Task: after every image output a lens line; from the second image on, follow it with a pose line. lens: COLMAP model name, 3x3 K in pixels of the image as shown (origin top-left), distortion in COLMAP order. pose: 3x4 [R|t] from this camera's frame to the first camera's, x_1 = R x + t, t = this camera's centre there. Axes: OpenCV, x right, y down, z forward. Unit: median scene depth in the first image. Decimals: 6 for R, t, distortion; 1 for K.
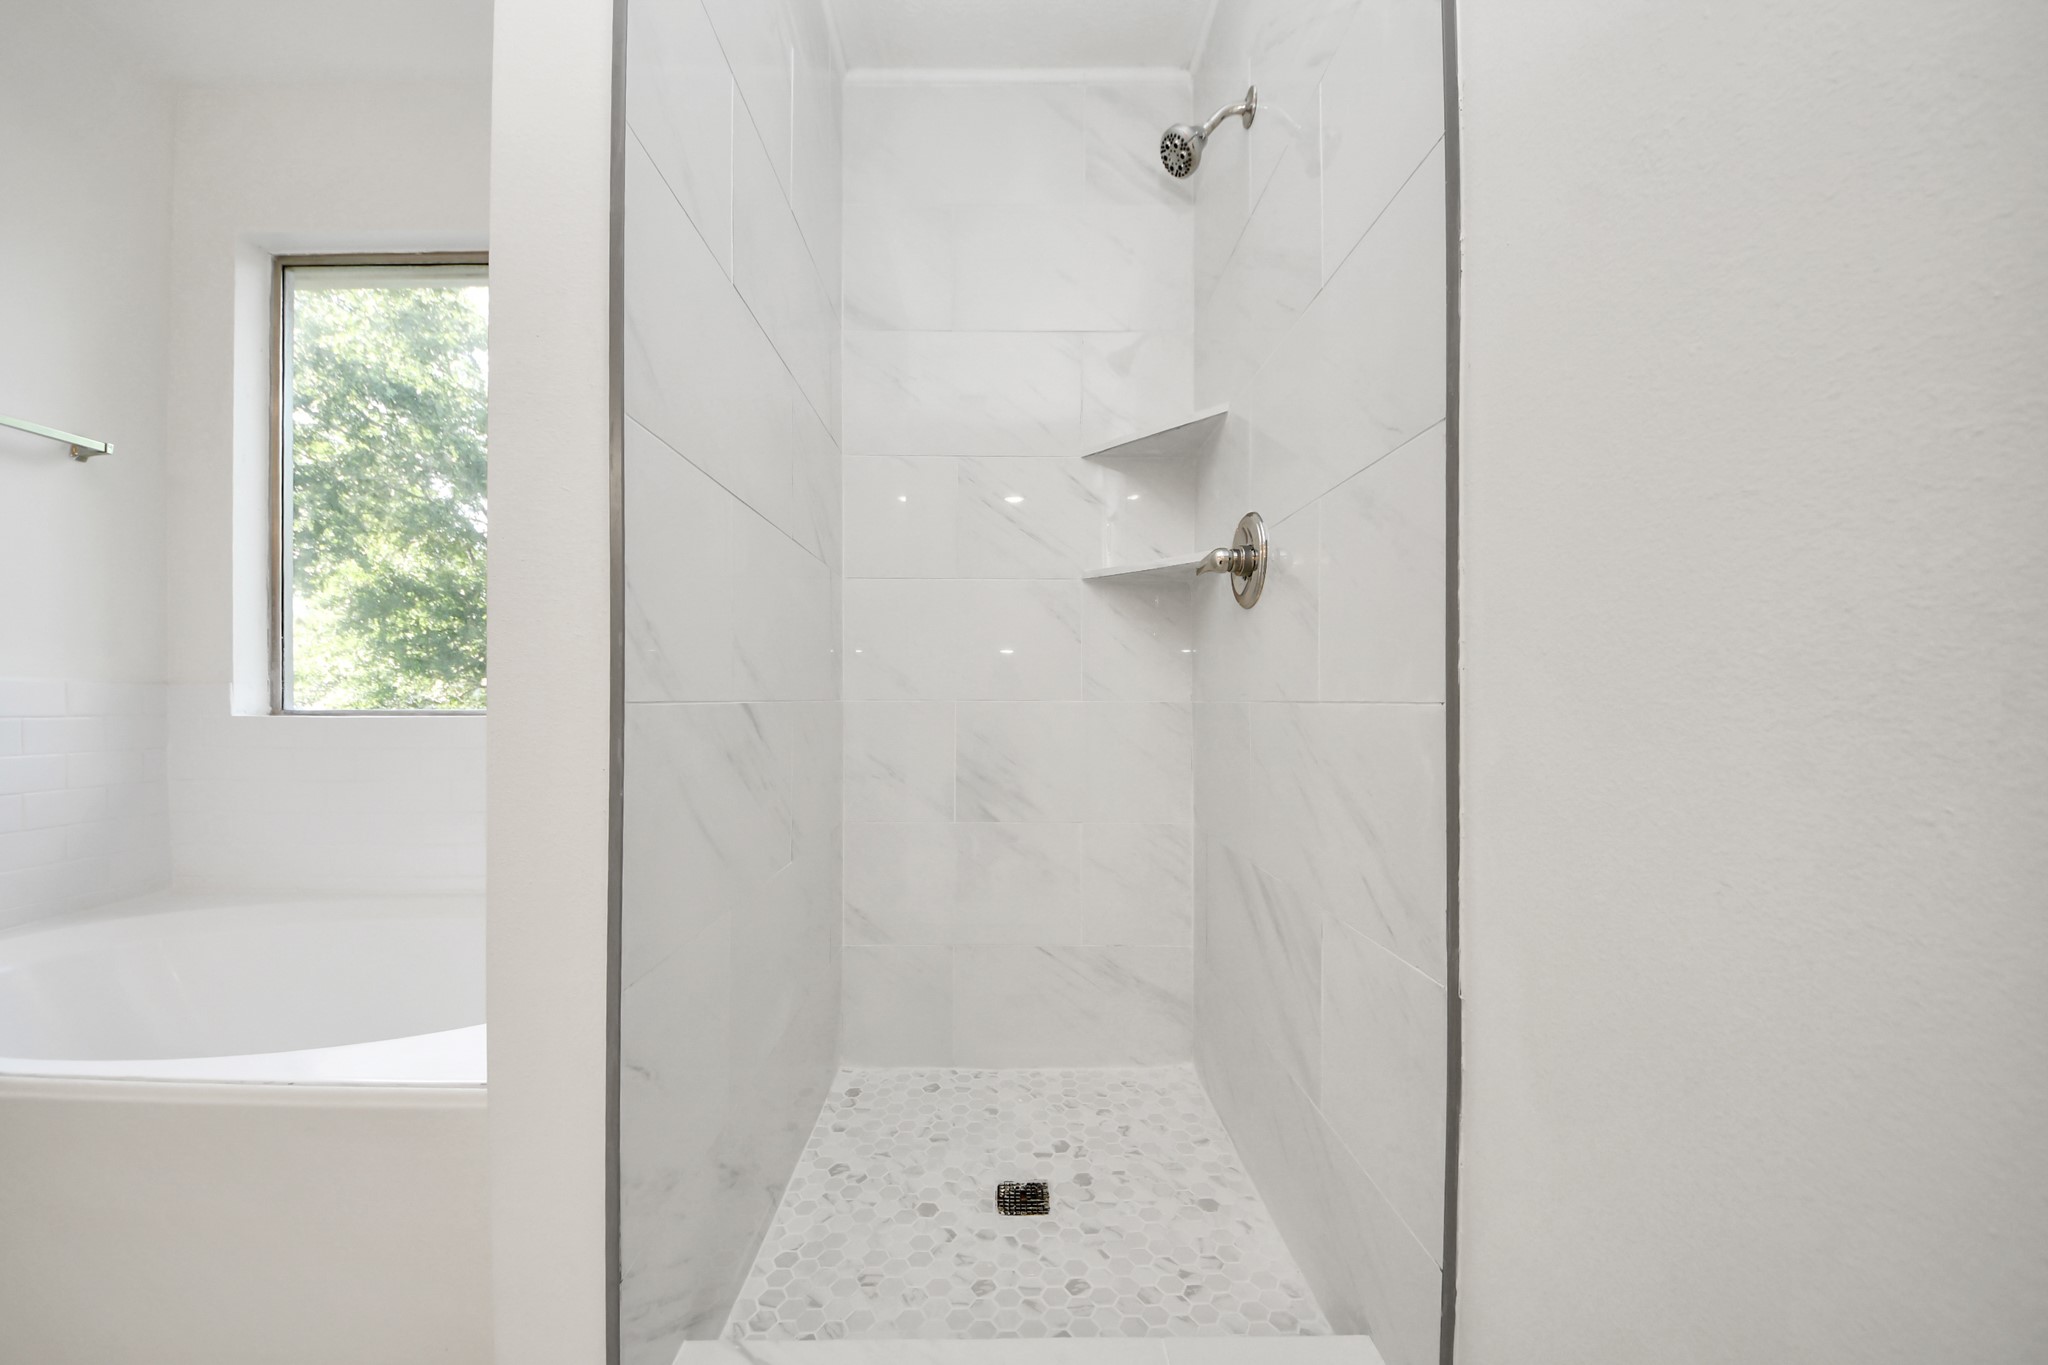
lens RADIAL K [[748.9, 0, 999.4], [0, 748.9, 695.6], [0, 0, 1]] dist [0.056752, -0.026240]
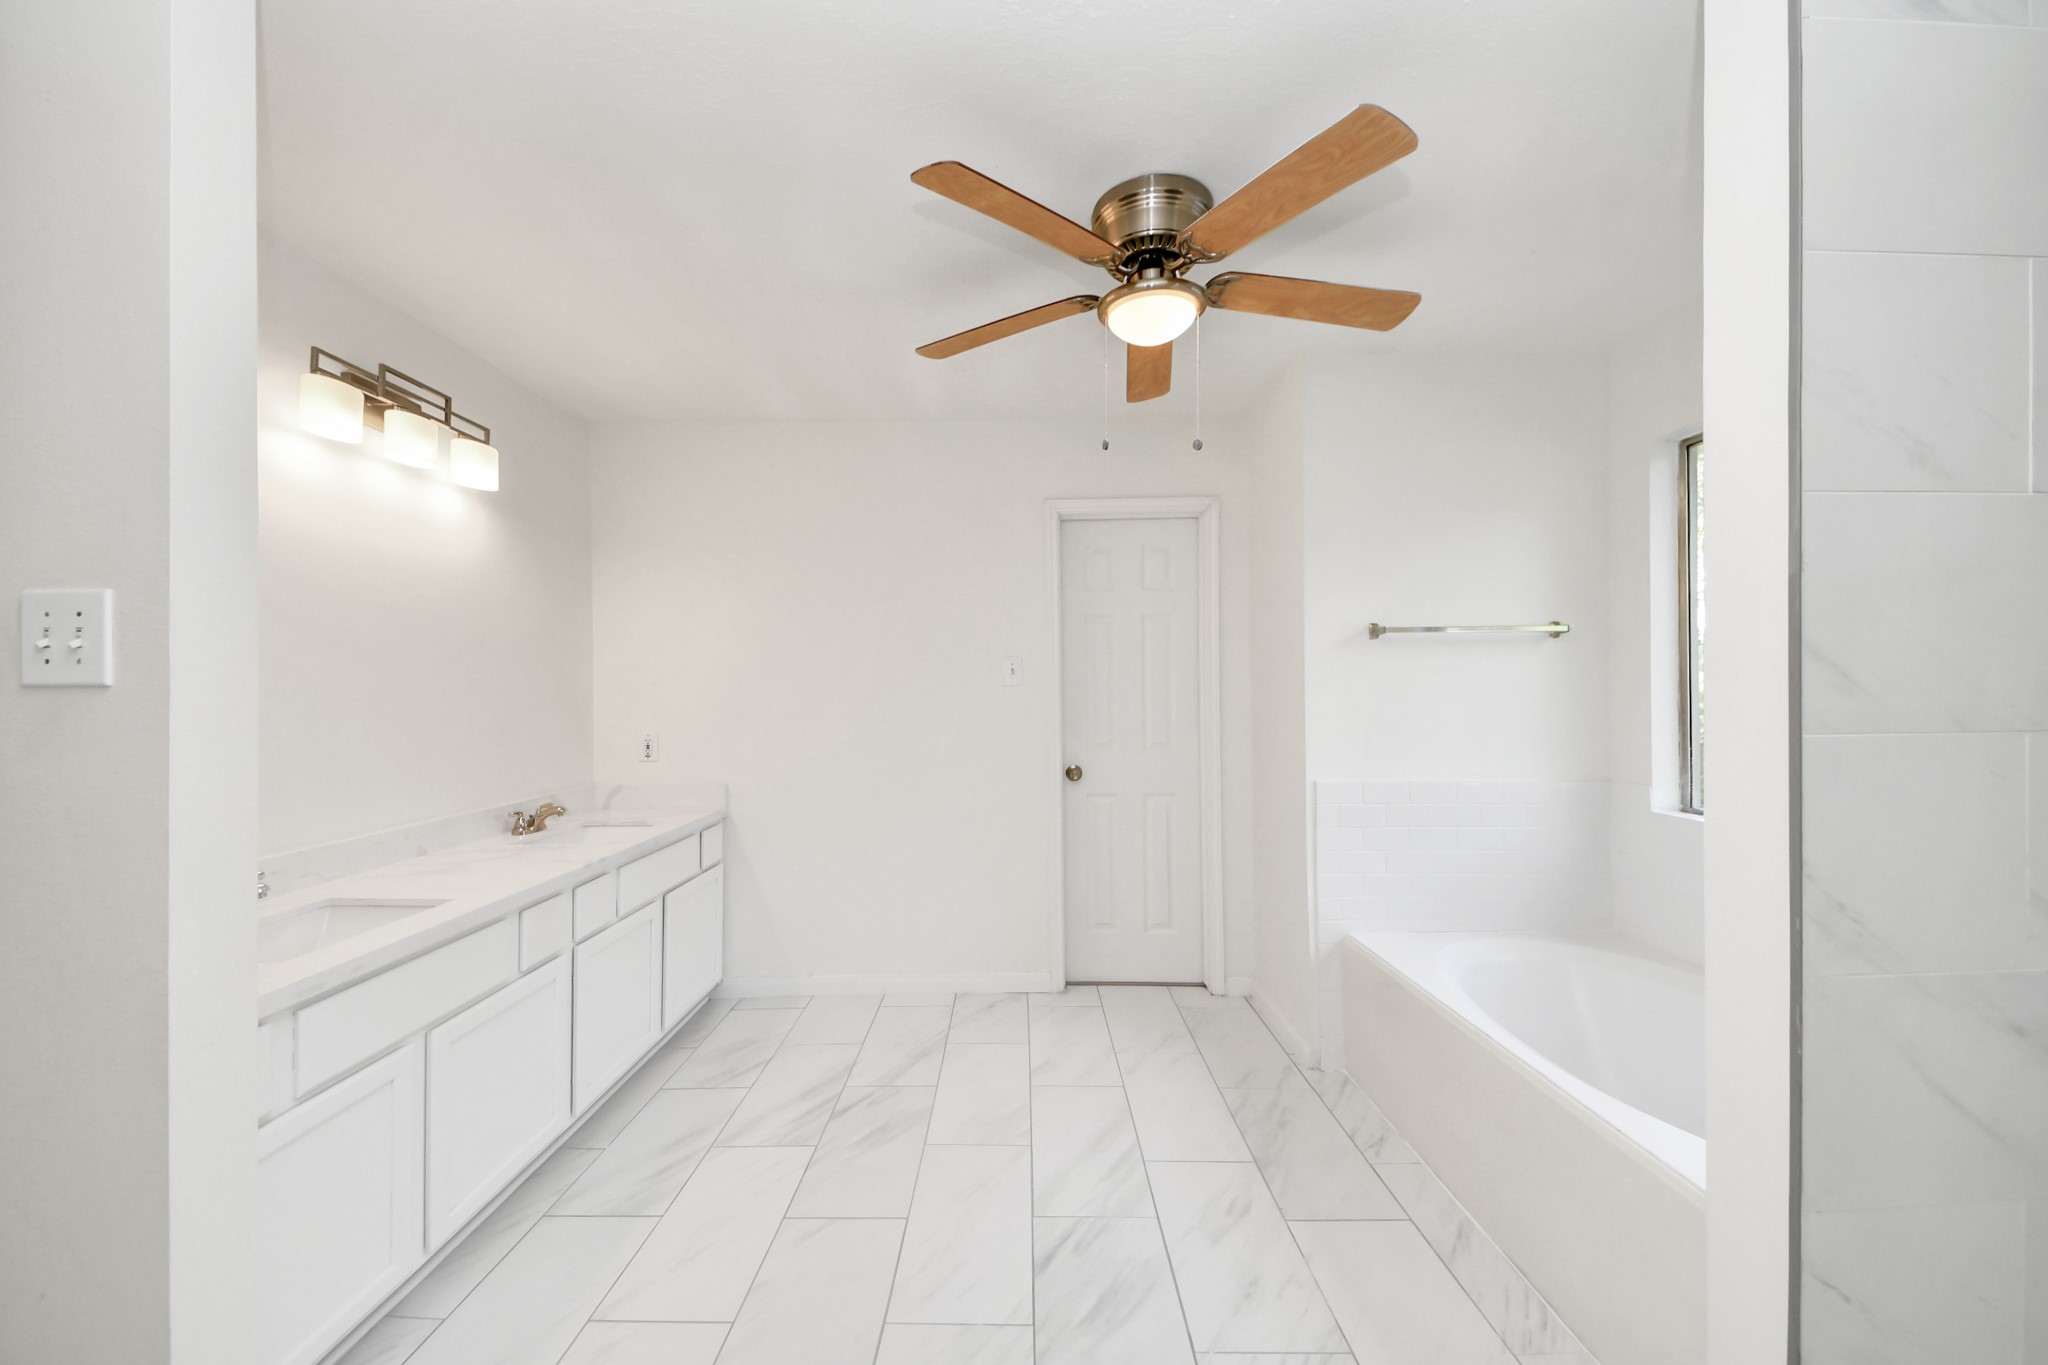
lens RADIAL K [[753.1, 0, 1008.8], [0, 753.1, 691.9], [0, 0, 1]] dist [0.023676, -0.027130]
pose [[0.012385, 0.003679, -0.999917, 0.327596], [0.008865, 0.999954, 0.003789, -0.232718], [0.999884, -0.008912, 0.012352, -0.123014]]
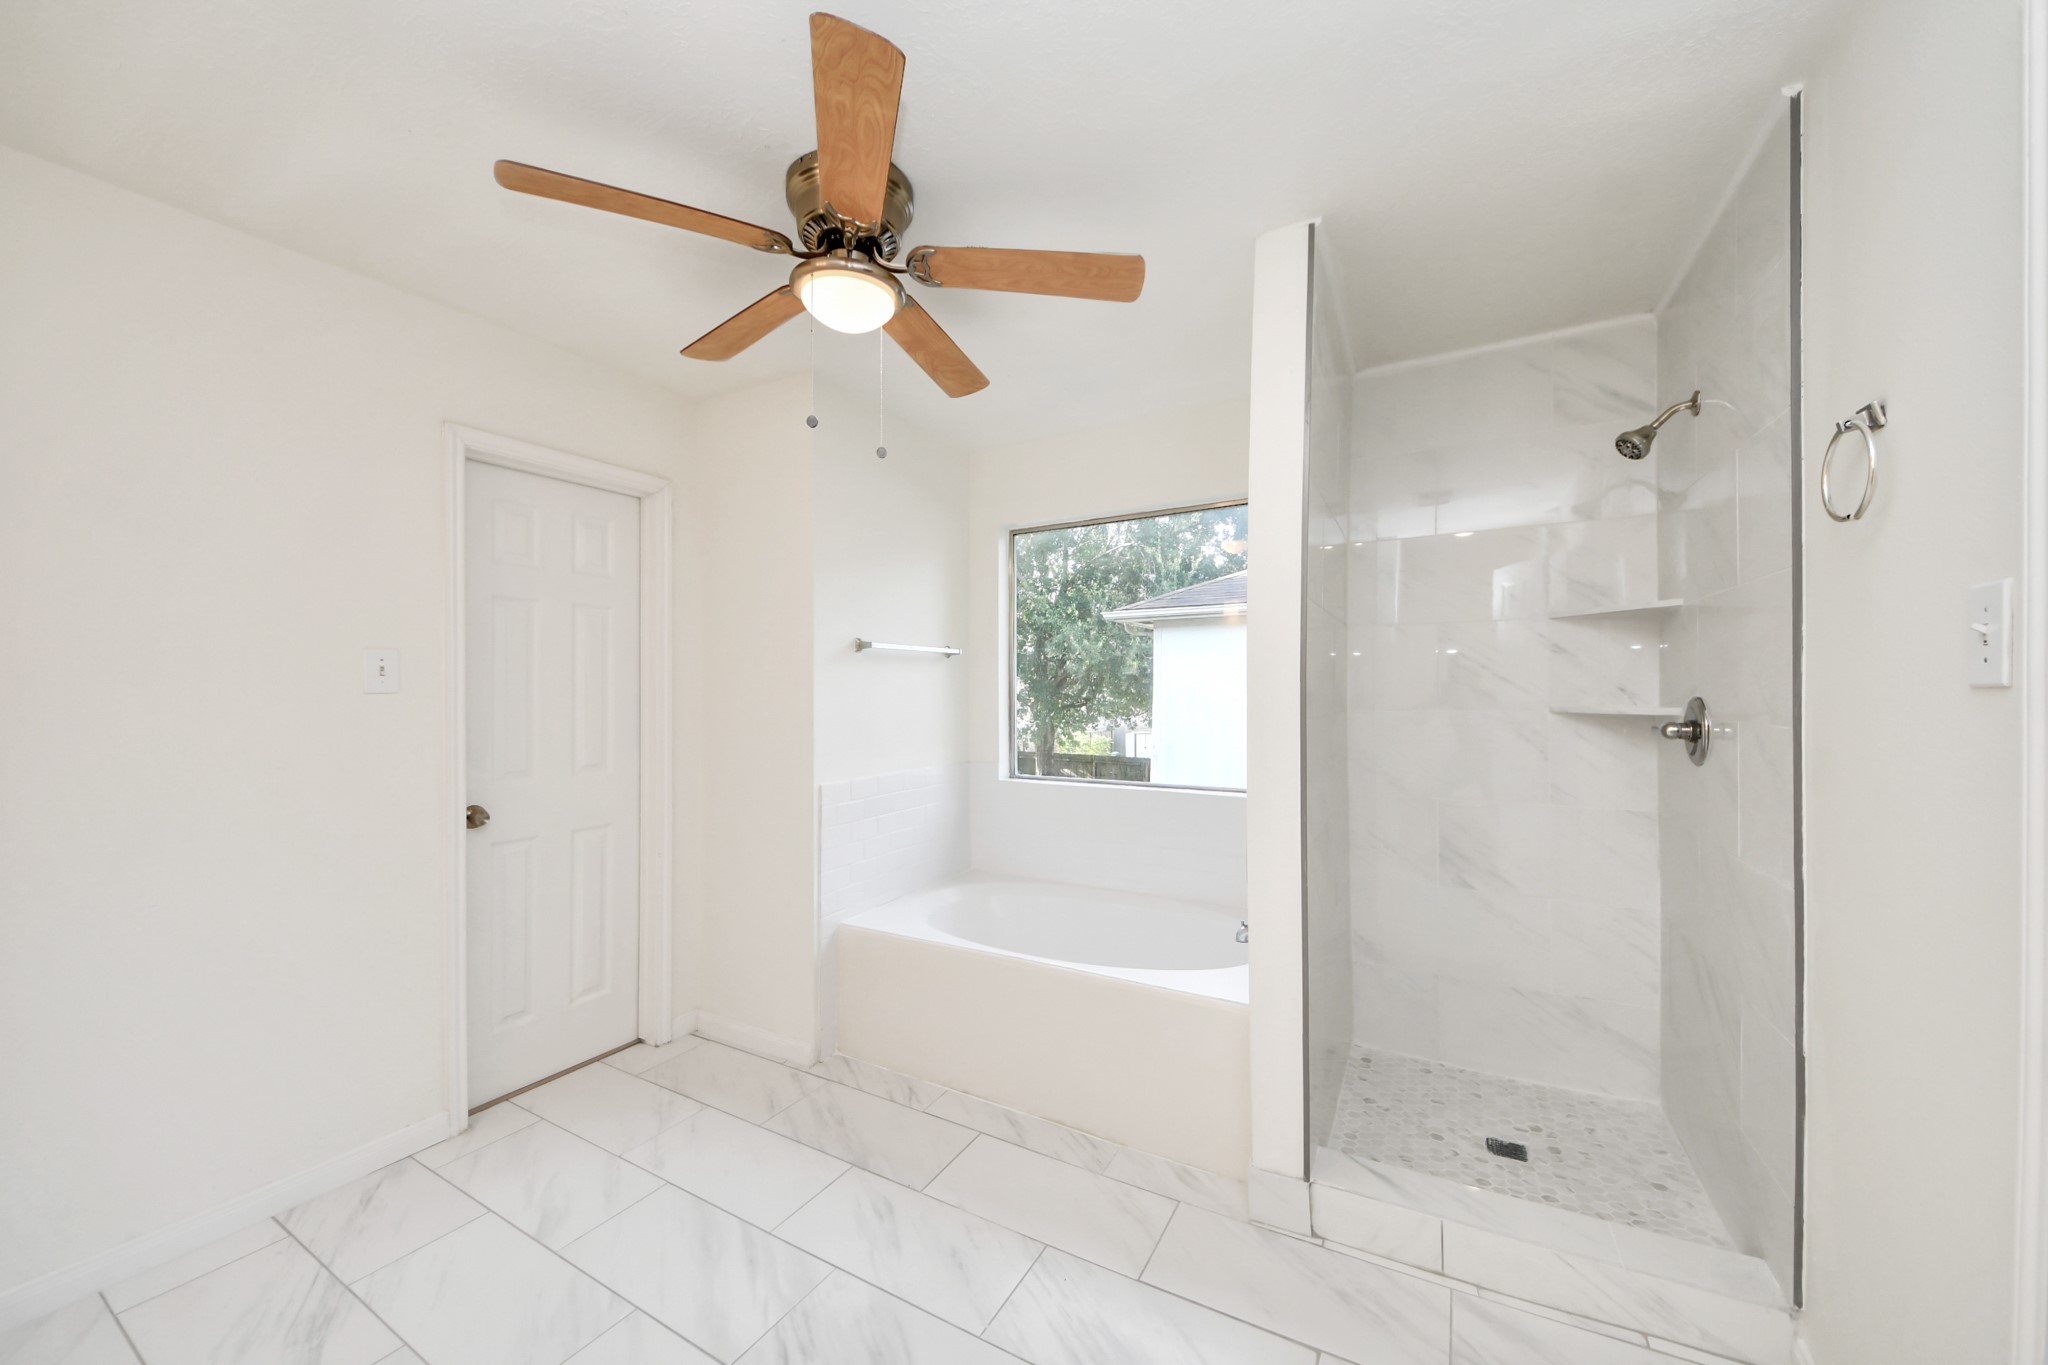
lens RADIAL K [[749.1, 0, 1023.3], [0, 749.1, 689.5], [0, 0, 1]] dist [0.042369, -0.026400]
pose [[0.880967, -0.006322, -0.473136, -0.084600], [0.005863, 0.999980, -0.002446, -0.234545], [0.473142, -0.000619, 0.880986, -0.716252]]
